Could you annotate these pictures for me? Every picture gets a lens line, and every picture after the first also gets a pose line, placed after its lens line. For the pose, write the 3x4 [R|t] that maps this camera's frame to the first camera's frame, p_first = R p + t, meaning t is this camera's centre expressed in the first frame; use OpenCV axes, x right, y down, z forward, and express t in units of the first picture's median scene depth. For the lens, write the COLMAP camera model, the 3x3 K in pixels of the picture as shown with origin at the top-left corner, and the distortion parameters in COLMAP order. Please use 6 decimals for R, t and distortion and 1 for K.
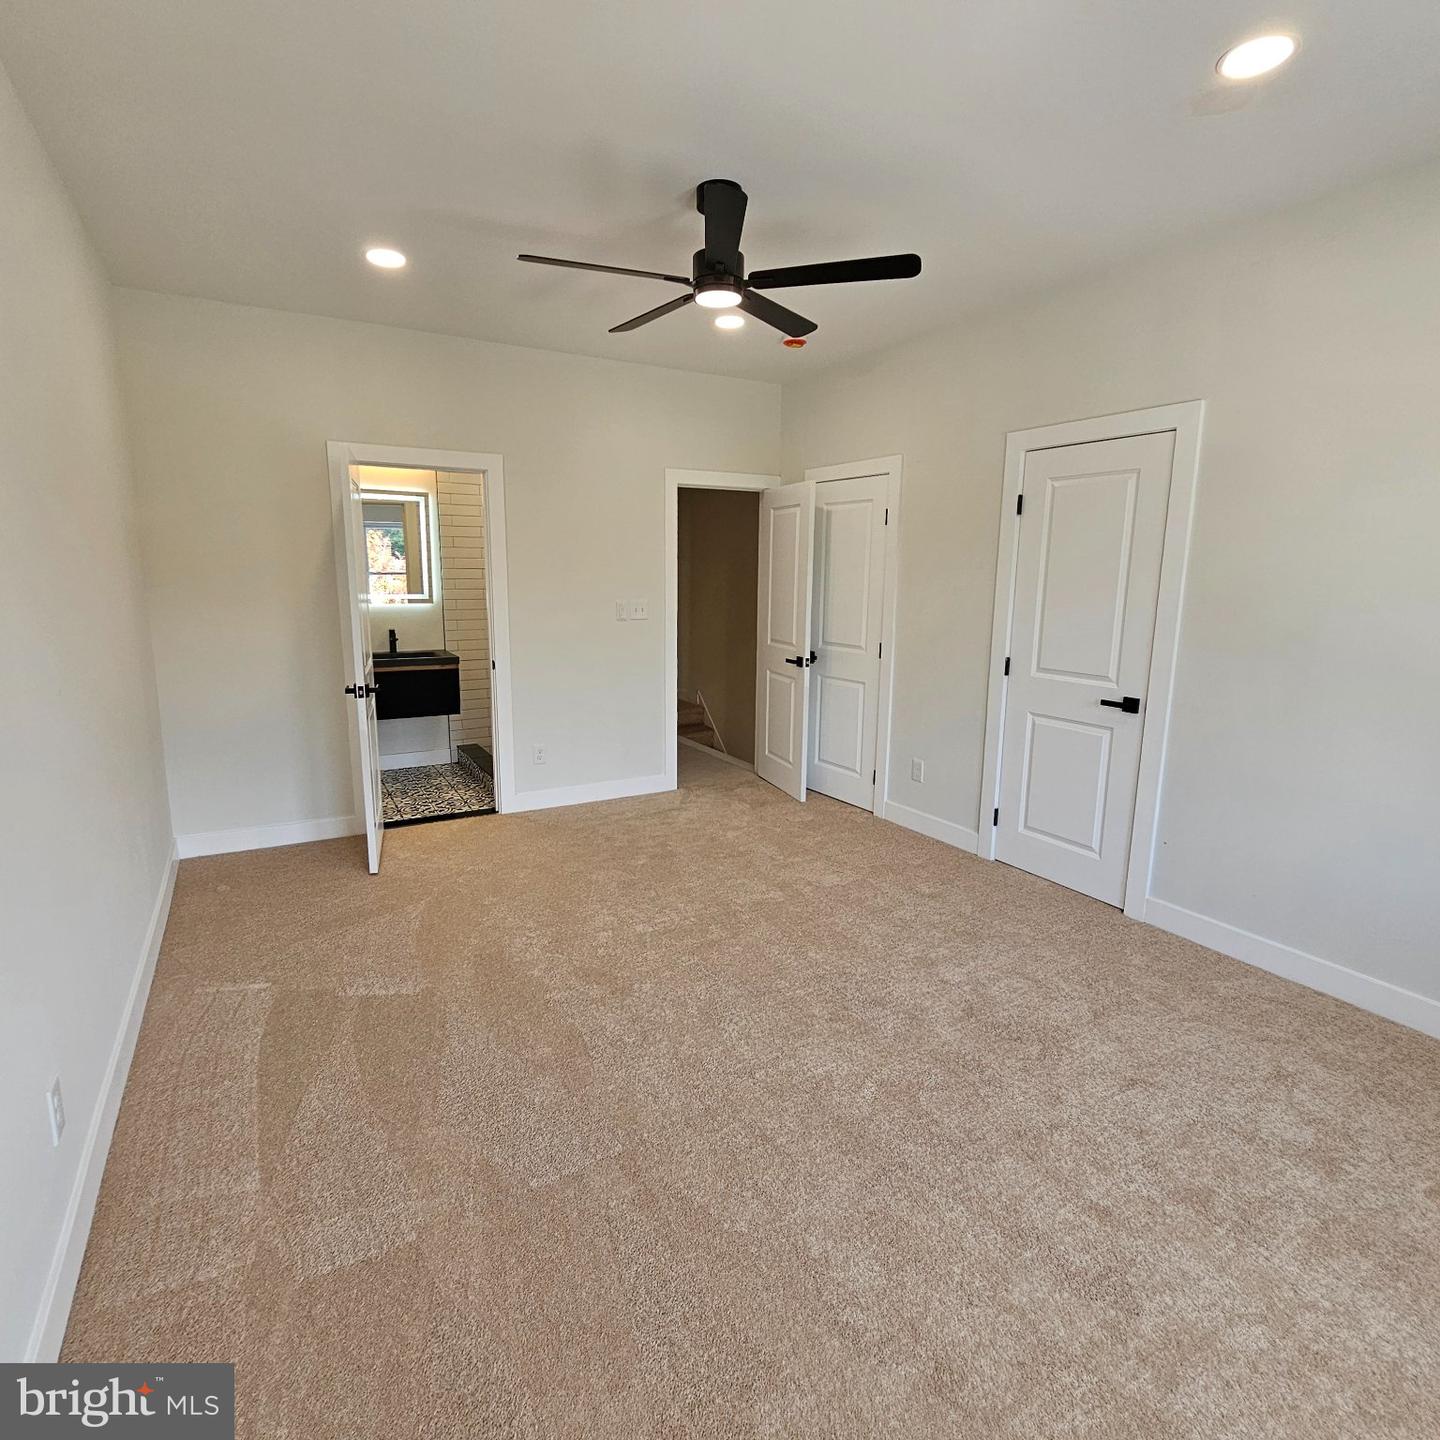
lens RADIAL K [[786.5, 0, 718.9], [0, 786.5, 717.6], [0, 0, 1]] dist [-0.000992, 0.002498]
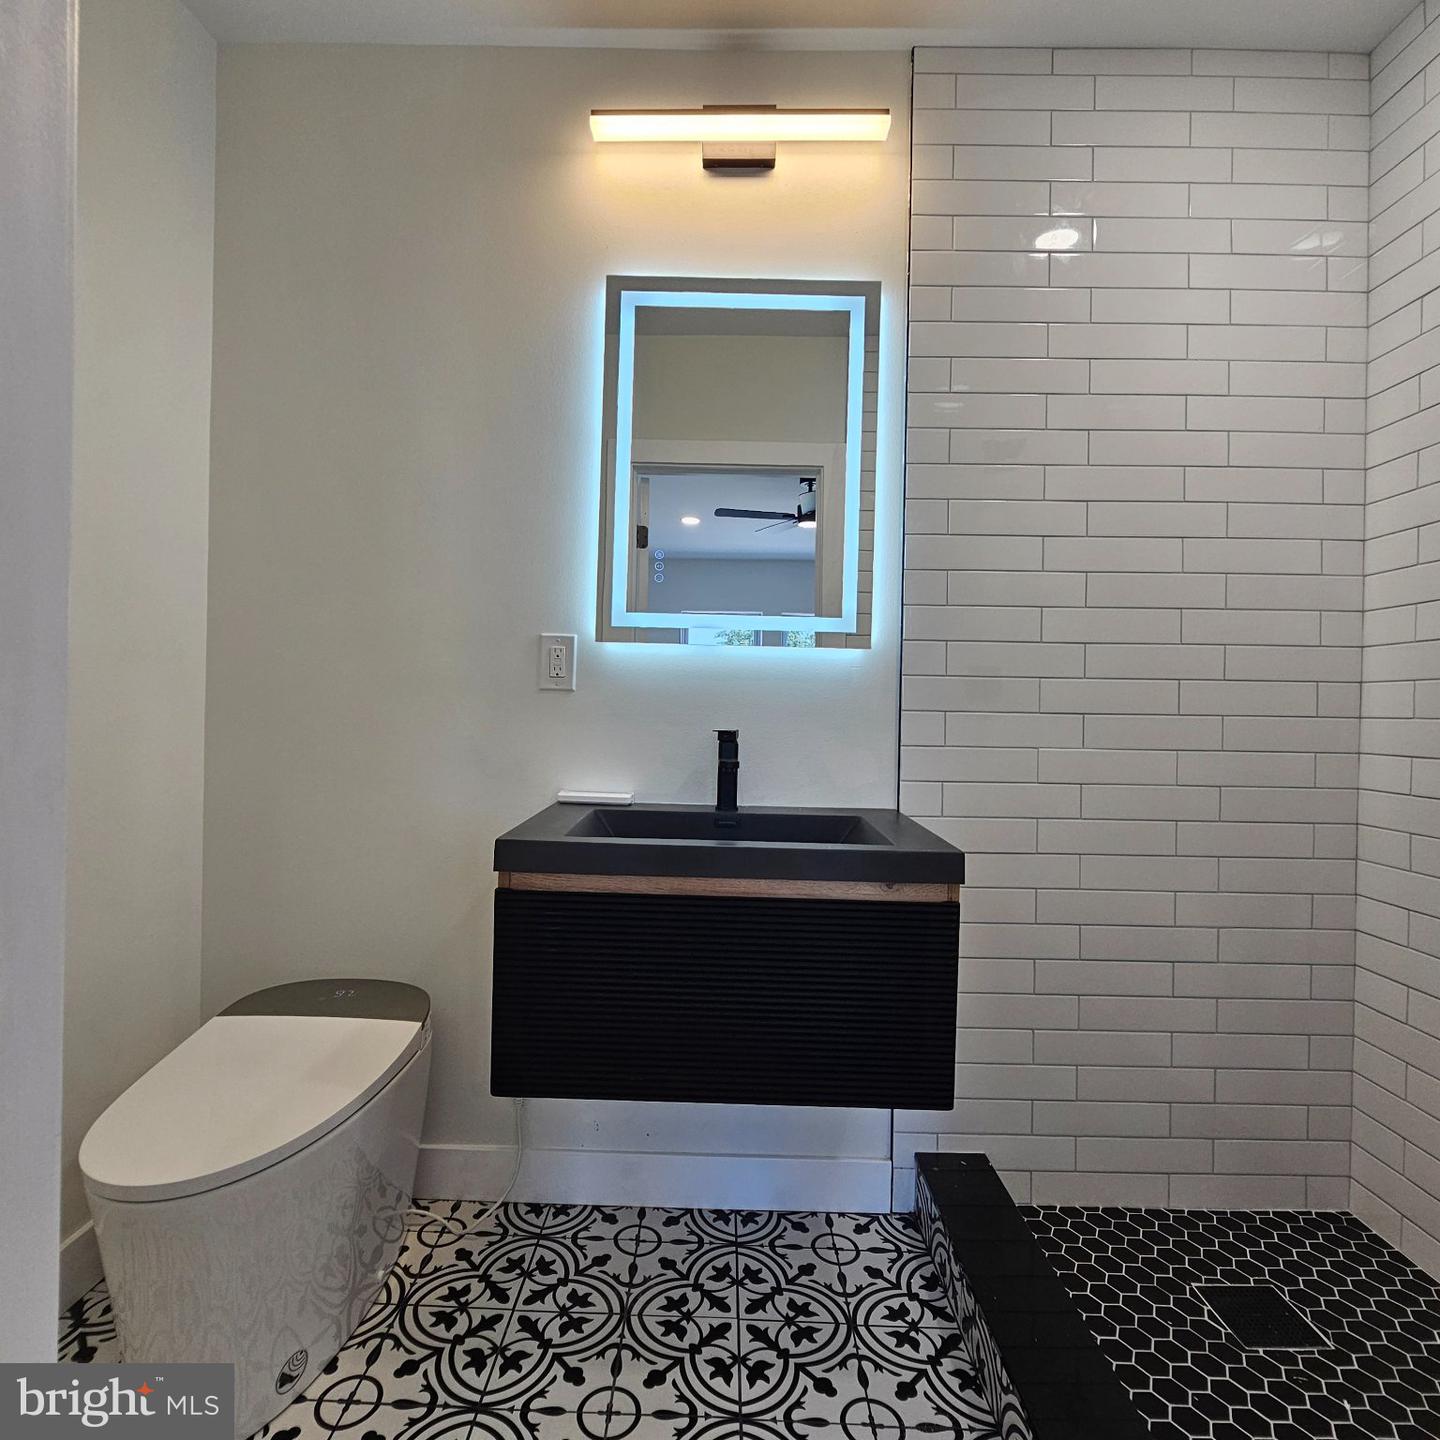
lens RADIAL K [[786.5, 0, 713.2], [0, 786.5, 717.6], [0, 0, 1]] dist [-0.000992, 0.002498]
pose [[0.856747, 0.012317, -0.515589, -0.268001], [-0.097067, 0.985700, -0.137747, -0.075400], [0.506520, 0.168061, 0.845691, 0.744442]]
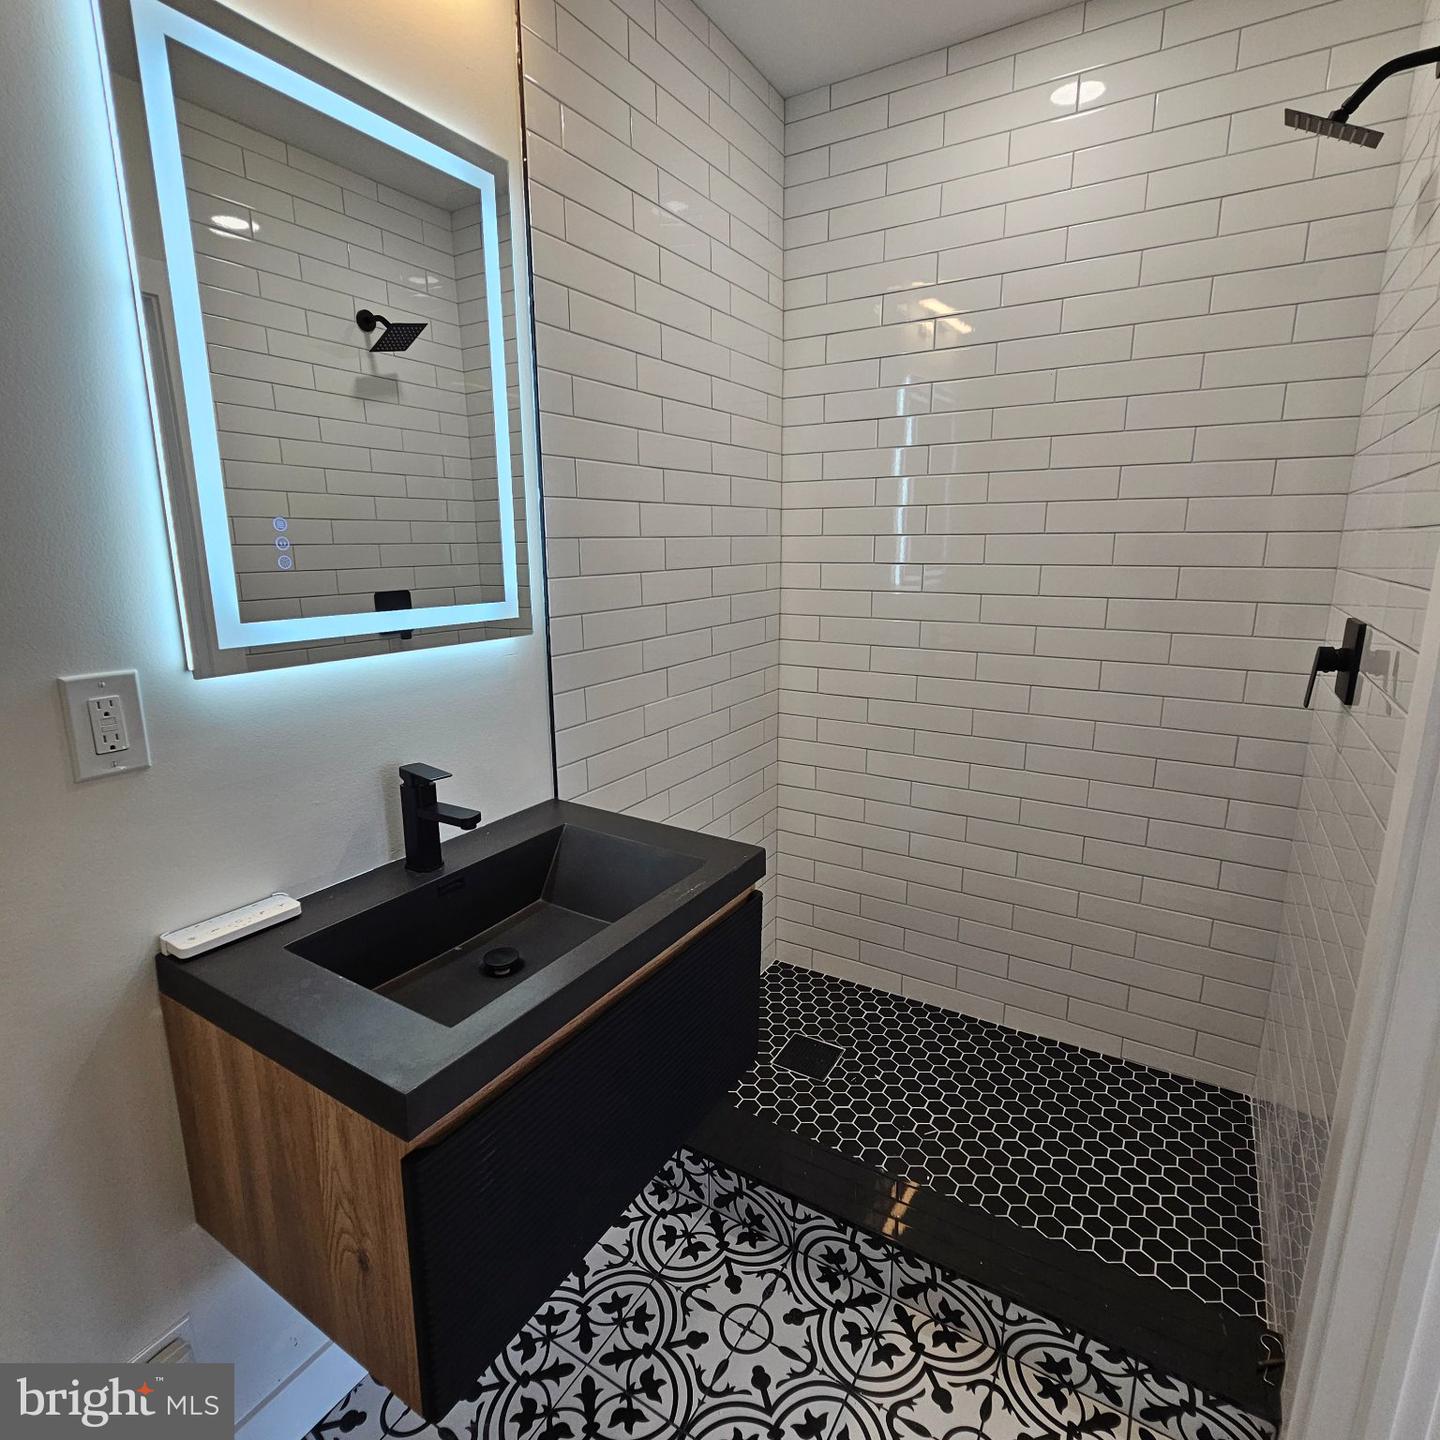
lens RADIAL K [[786.5, 0, 714.6], [0, 786.5, 715.2], [0, 0, 1]] dist [-0.000992, 0.002498]
pose [[0.886836, -0.113857, 0.447838, -0.438190], [0.089350, 0.993131, 0.075554, -0.136055], [-0.453364, -0.026989, 0.890917, 0.763070]]
